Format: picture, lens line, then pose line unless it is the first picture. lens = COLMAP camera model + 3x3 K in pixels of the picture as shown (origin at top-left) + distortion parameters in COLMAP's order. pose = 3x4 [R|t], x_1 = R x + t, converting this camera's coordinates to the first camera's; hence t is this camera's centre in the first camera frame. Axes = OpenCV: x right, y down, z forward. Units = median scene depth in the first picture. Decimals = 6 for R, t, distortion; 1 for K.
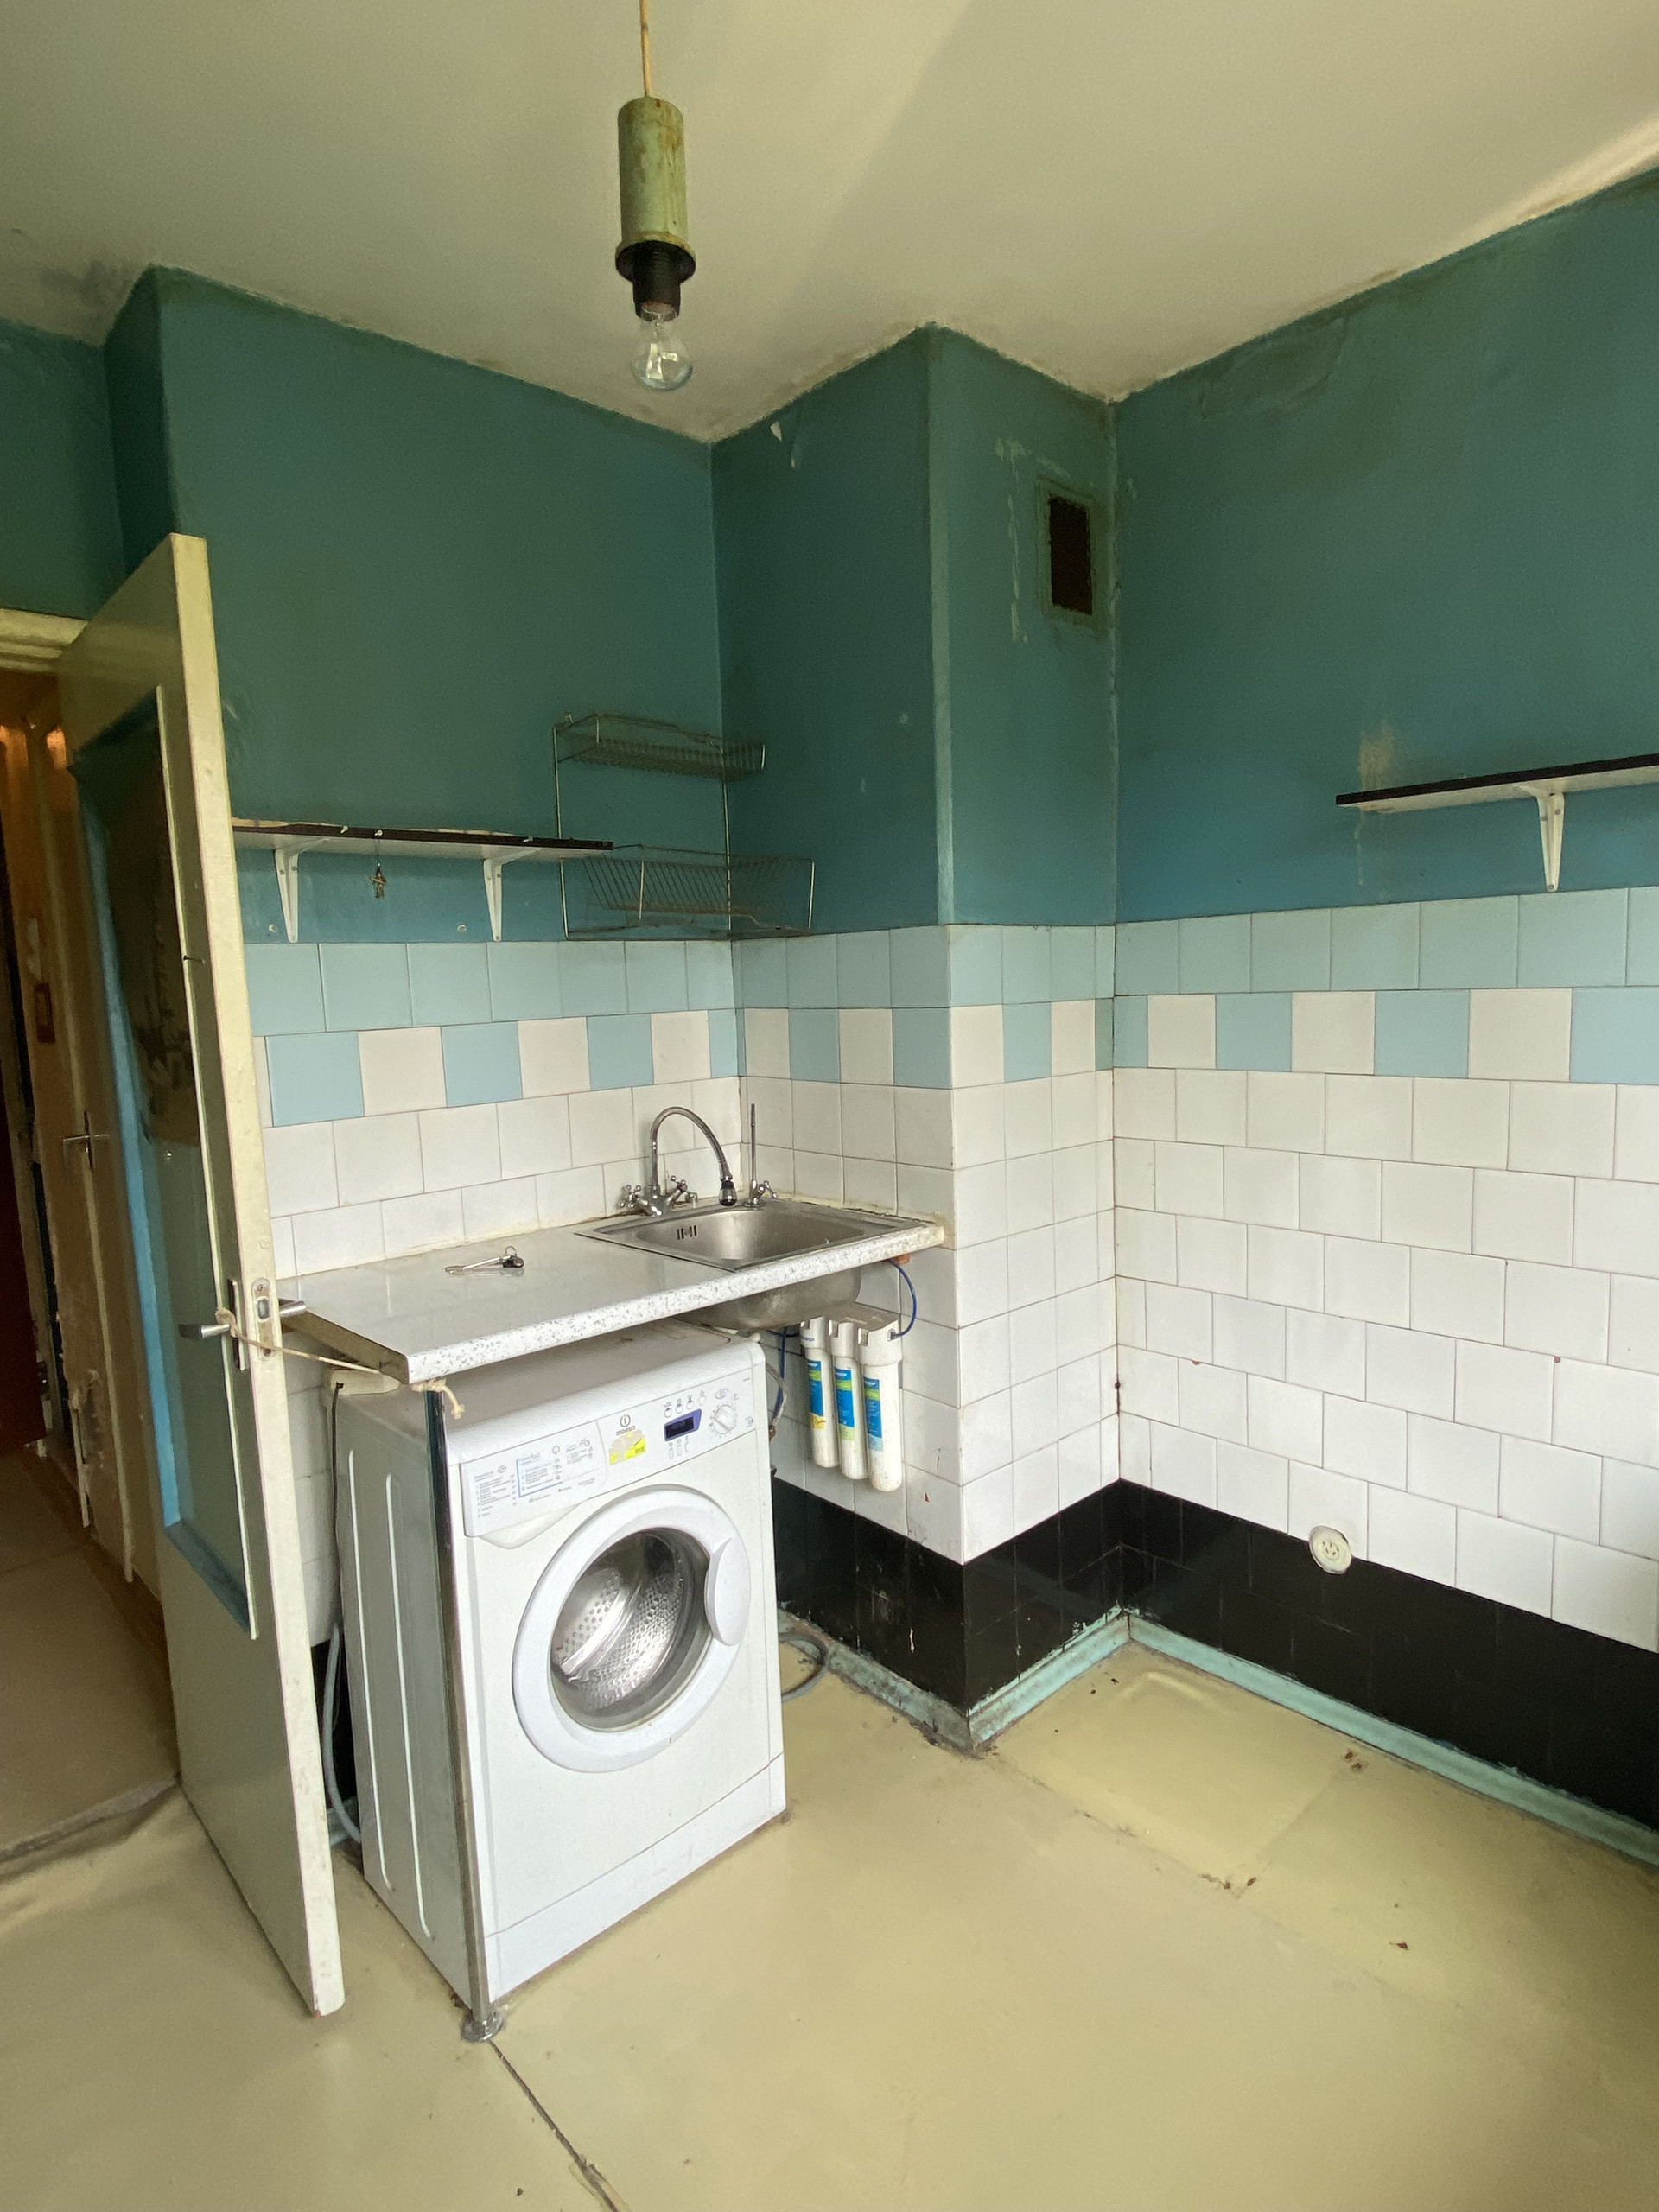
lens RADIAL K [[1170.9, 0, 825.3], [0, 1170.9, 1098.2], [0, 0, 1]] dist [0.030605, -0.029696]
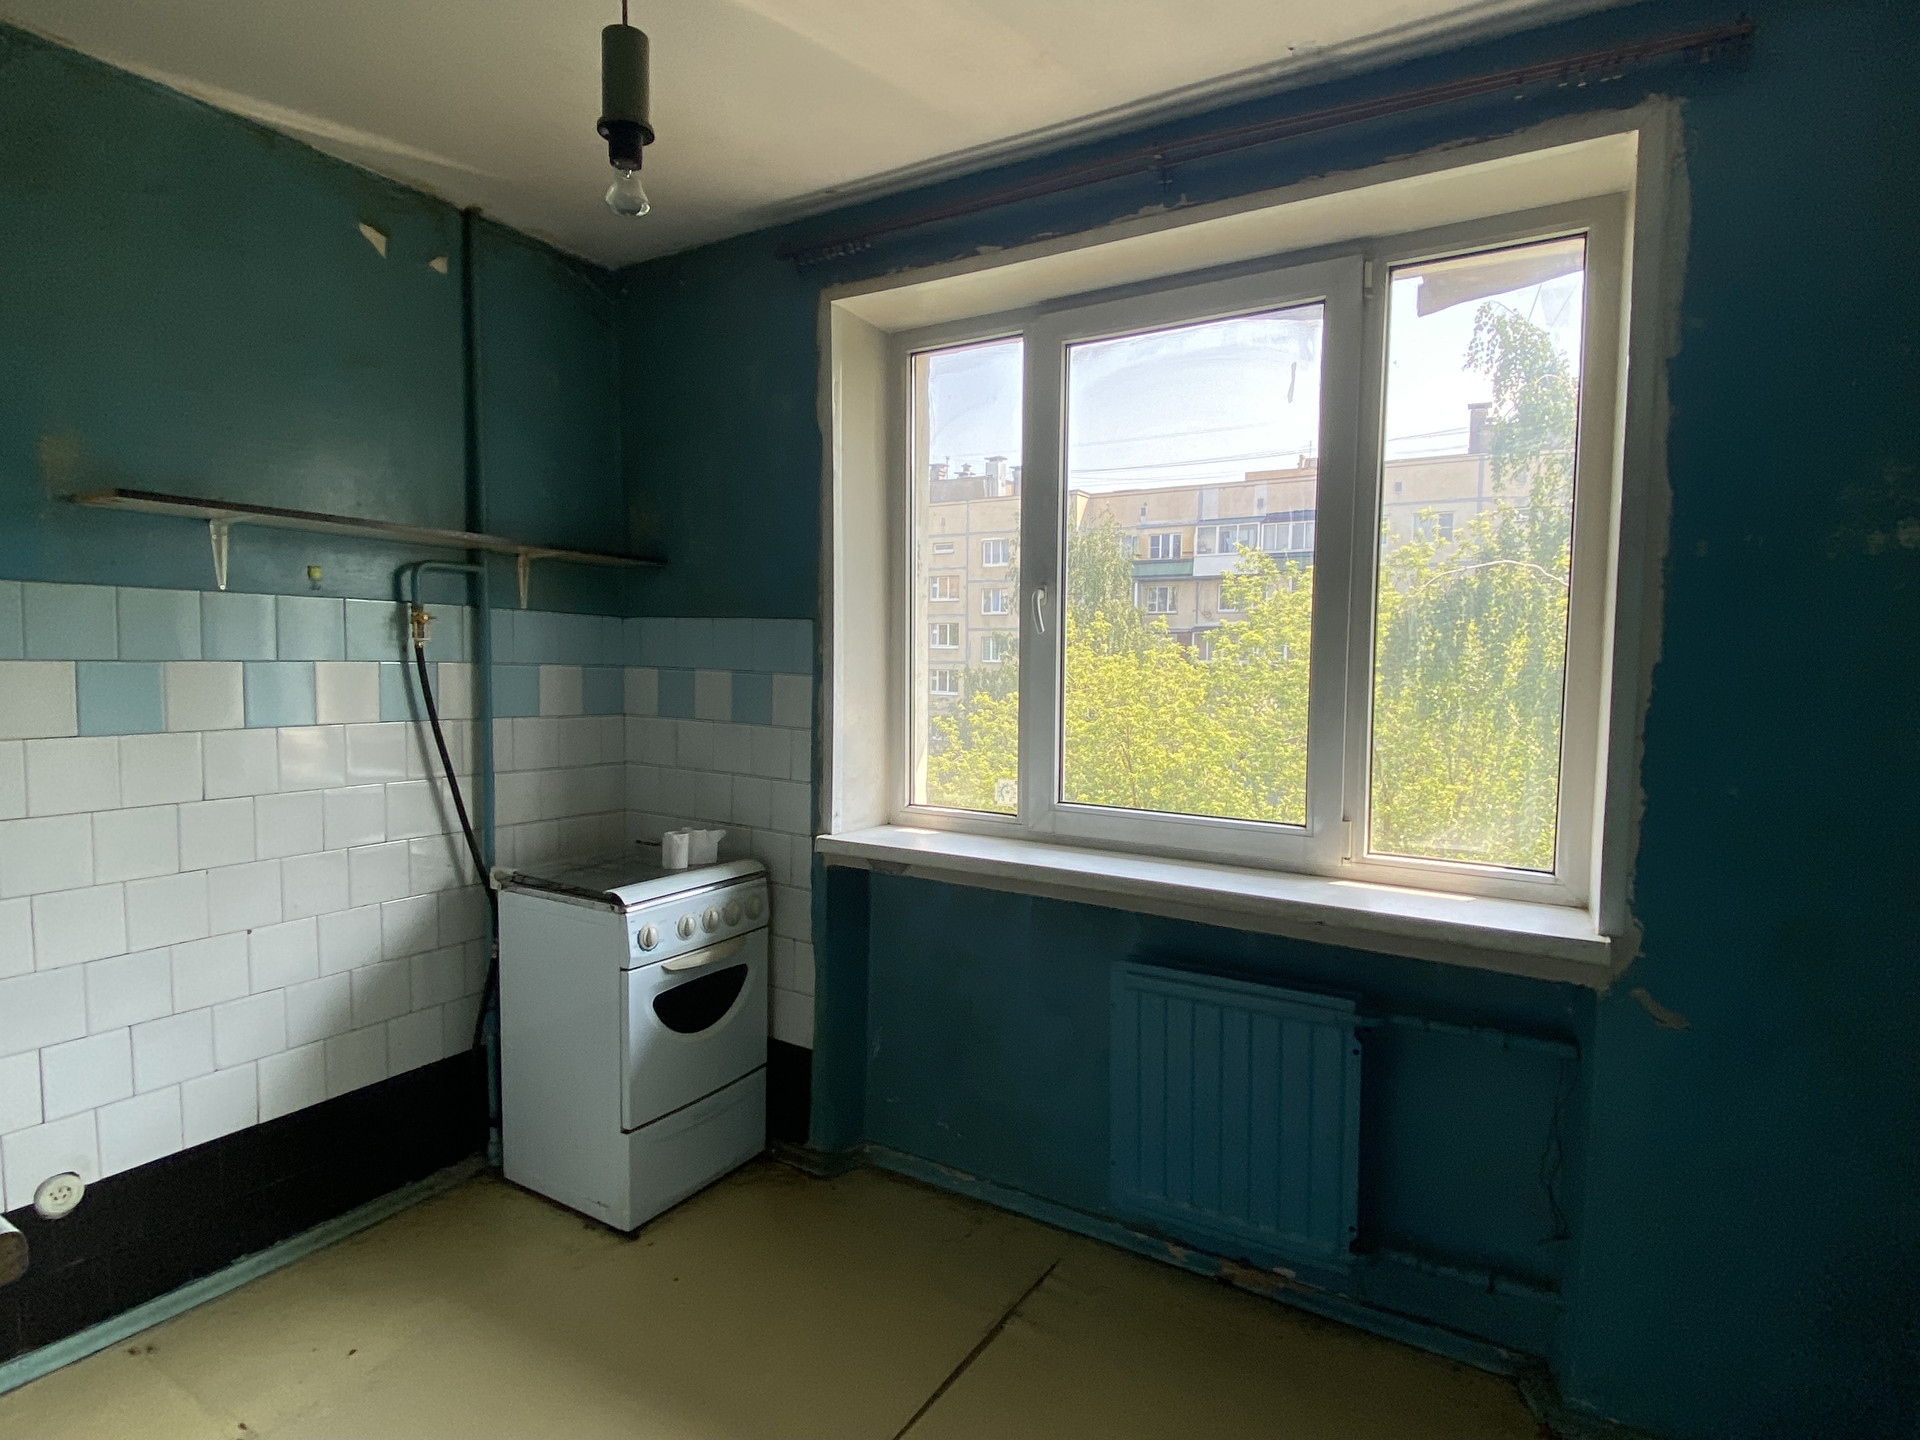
lens RADIAL K [[1016.3, 0, 963.3], [0, 1016.3, 709.8], [0, 0, 1]] dist [0.030605, -0.029696]
pose [[-0.281341, -0.020284, 0.959393, -0.716915], [0.091472, 0.994657, 0.047854, -0.015769], [-0.955238, 0.101221, -0.277983, 0.489488]]
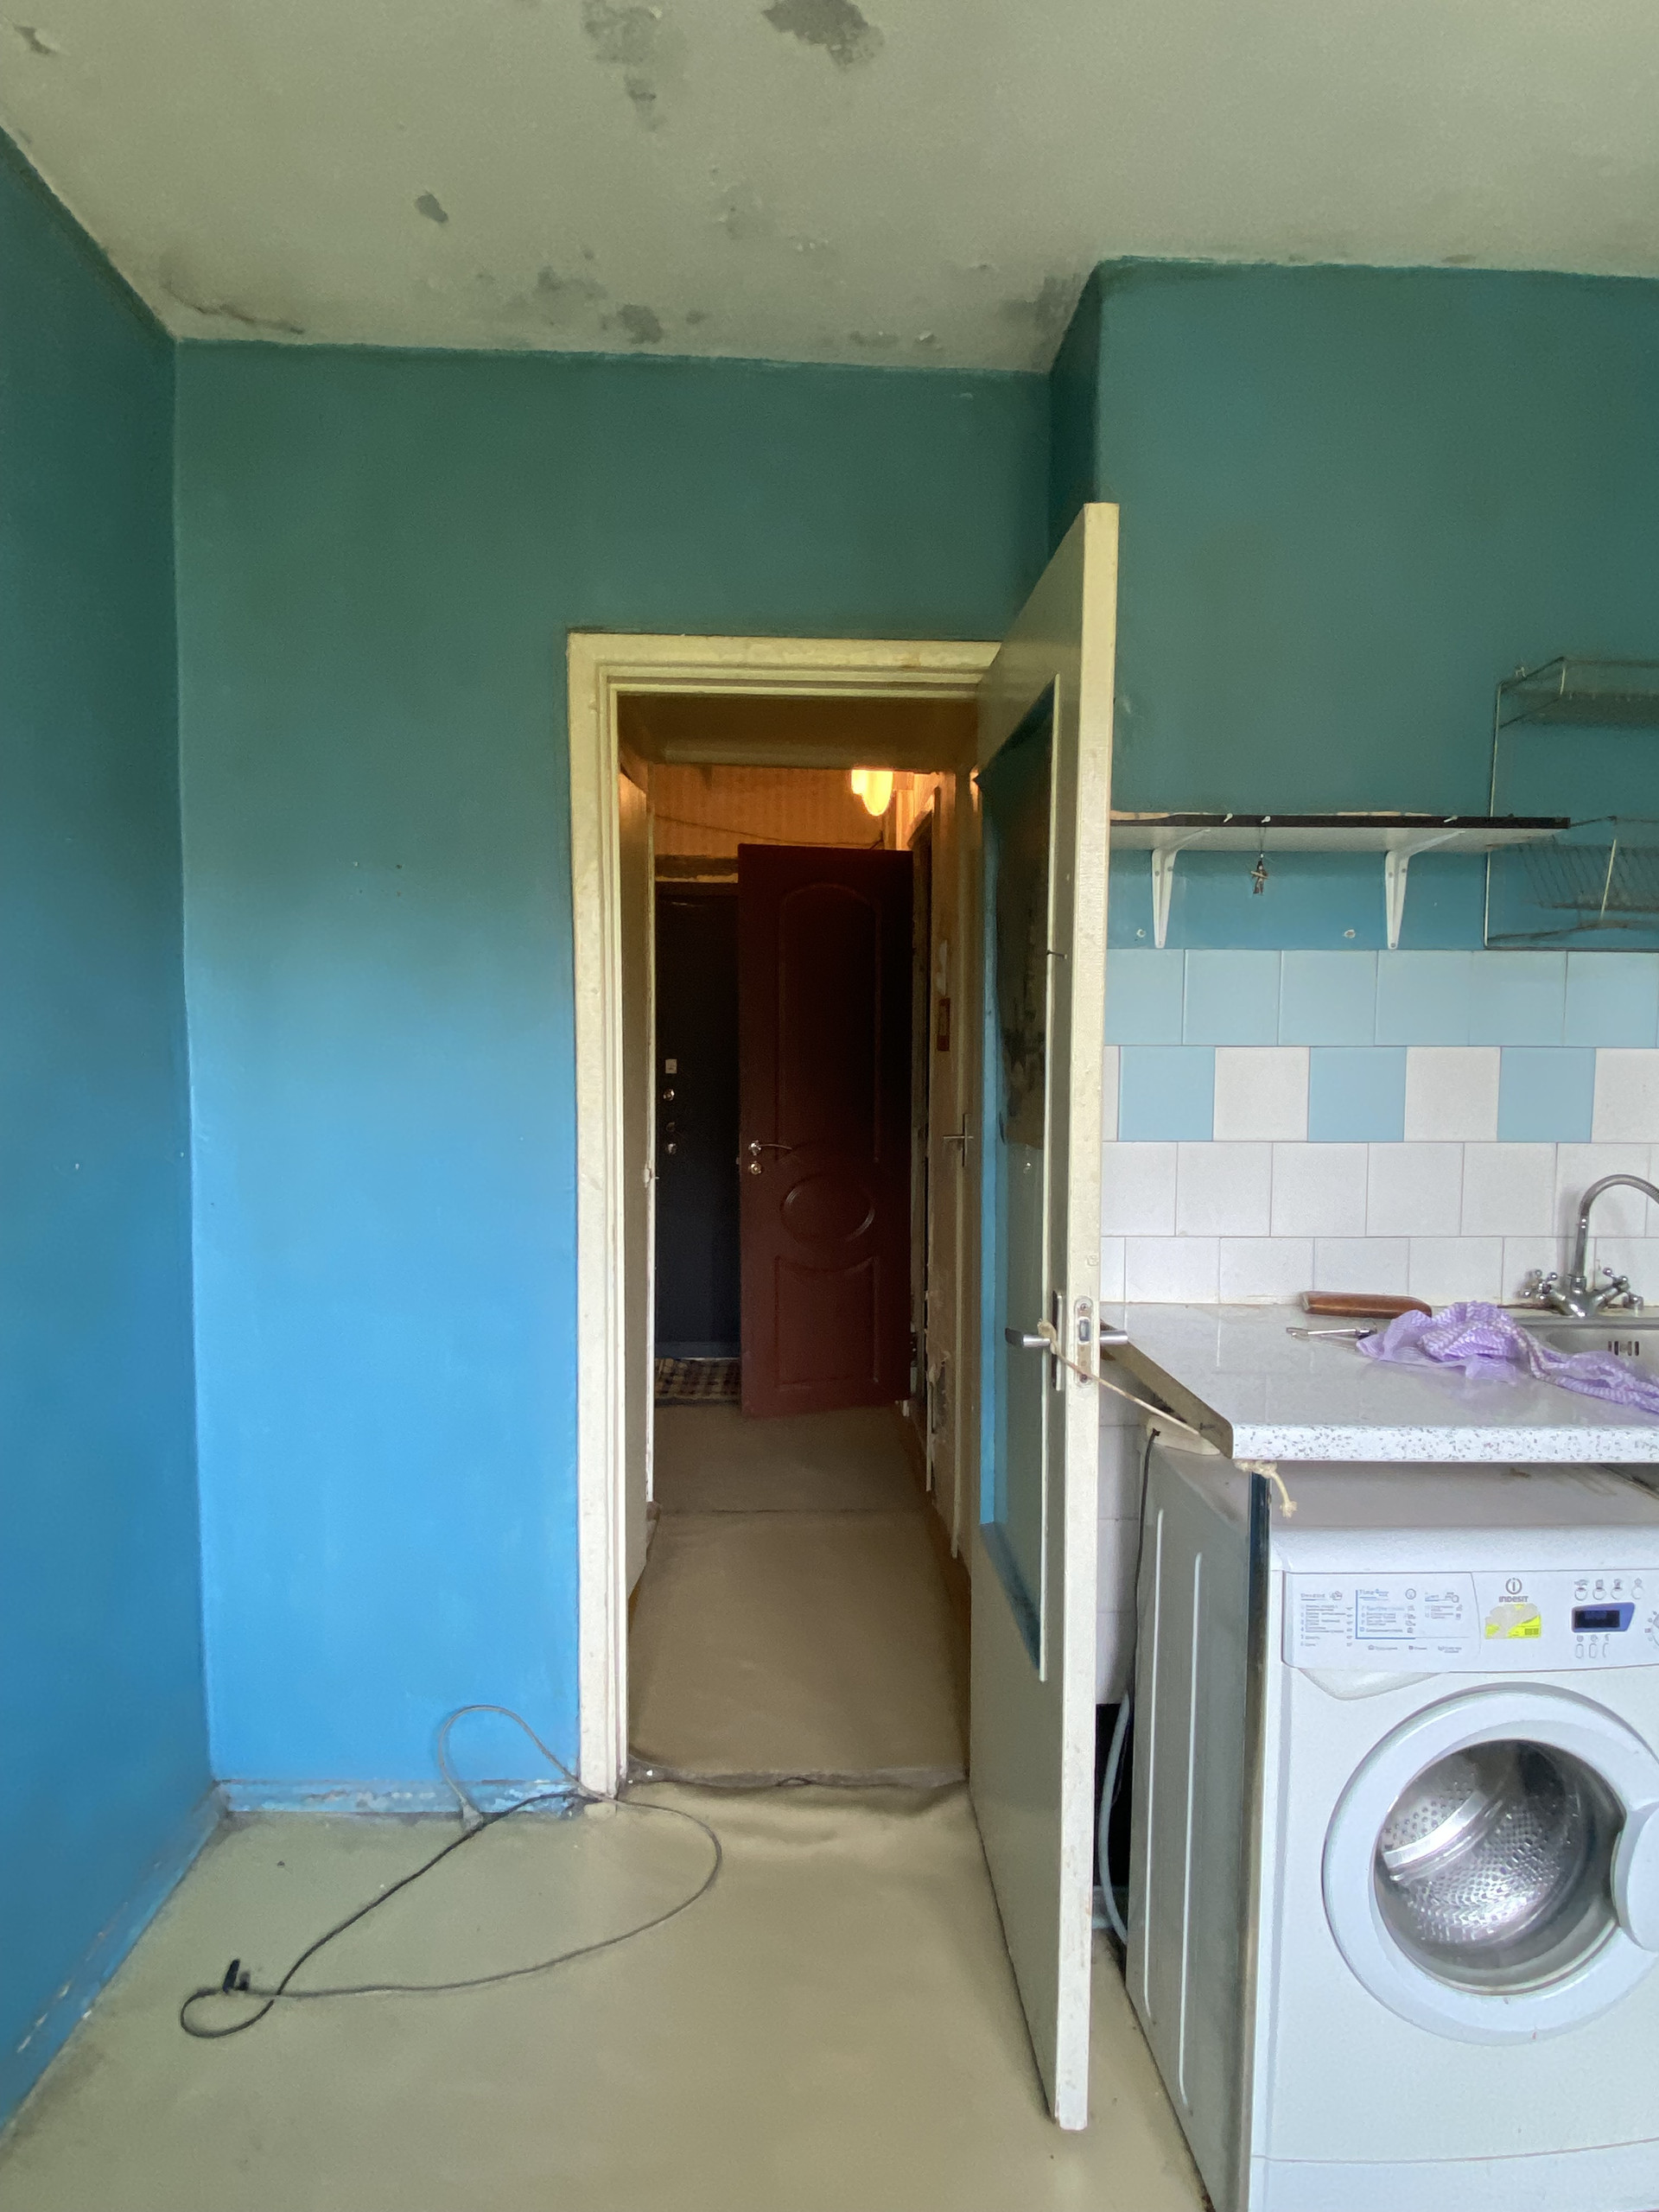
lens RADIAL K [[1170.9, 0, 822.5], [0, 1170.9, 1106.0], [0, 0, 1]] dist [0.030605, -0.029696]
pose [[0.762169, 0.085316, -0.641732, -0.045821], [-0.105830, 0.994363, 0.006505, 0.014439], [0.638670, 0.062956, 0.766901, 0.118822]]
